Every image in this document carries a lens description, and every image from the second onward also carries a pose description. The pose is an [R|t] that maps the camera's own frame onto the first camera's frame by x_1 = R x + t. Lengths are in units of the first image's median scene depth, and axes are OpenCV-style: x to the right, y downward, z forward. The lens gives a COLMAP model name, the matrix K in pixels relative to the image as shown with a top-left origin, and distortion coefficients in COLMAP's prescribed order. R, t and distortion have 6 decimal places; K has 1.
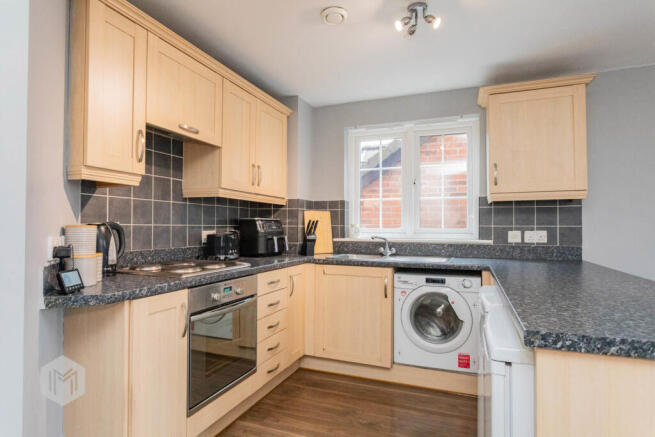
lens RADIAL K [[376.9, 0, 324.8], [0, 376.9, 228.2], [0, 0, 1]] dist [-0.002510, -0.000176]
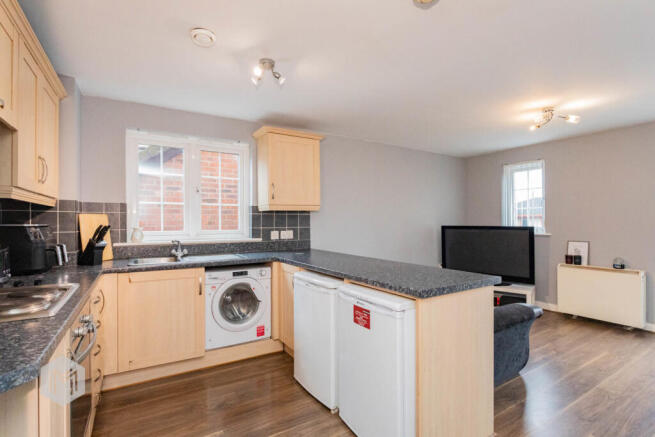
lens RADIAL K [[317.8, 0, 327.5], [0, 317.8, 227.7], [0, 0, 1]] dist [-0.002365, 0.000159]
pose [[0.601647, -0.020769, 0.798492, -0.349528], [0.007039, 0.999761, 0.020700, -0.030446], [-0.798731, -0.006833, 0.601650, 0.130566]]
